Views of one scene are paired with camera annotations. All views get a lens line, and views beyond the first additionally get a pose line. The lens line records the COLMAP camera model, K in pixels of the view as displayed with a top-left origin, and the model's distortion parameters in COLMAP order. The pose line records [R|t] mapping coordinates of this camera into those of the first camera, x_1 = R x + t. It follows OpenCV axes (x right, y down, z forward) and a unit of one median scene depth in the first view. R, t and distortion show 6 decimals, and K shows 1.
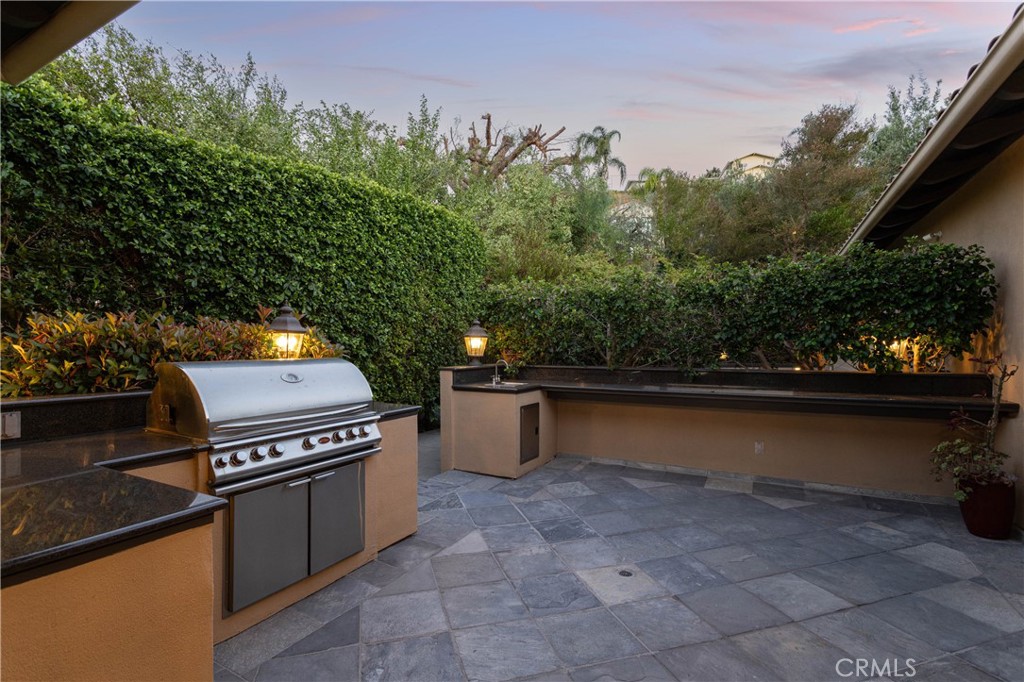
lens RADIAL K [[472.4, 0, 512.0], [0, 472.4, 341.0], [0, 0, 1]] dist [0.002028, 0.000342]
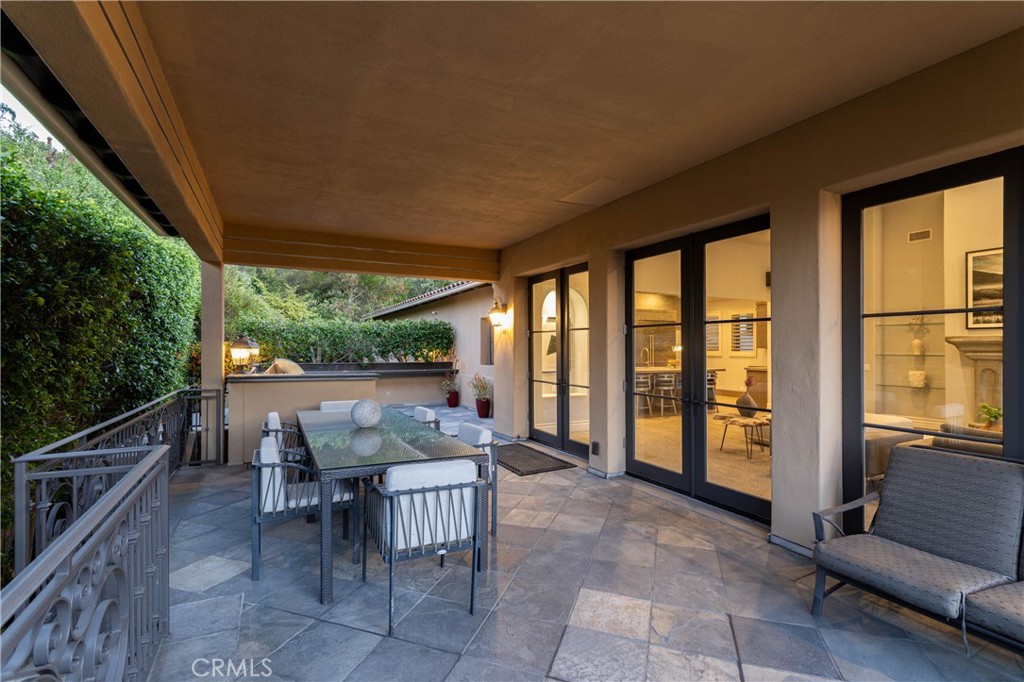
lens RADIAL K [[472.4, 0, 512.0], [0, 472.4, 341.0], [0, 0, 1]] dist [0.002028, 0.000342]
pose [[0.560979, 0.015818, 0.827679, -1.344223], [-0.015237, 0.999845, -0.008781, -0.045738], [-0.827689, -0.007686, 0.561134, -1.078993]]
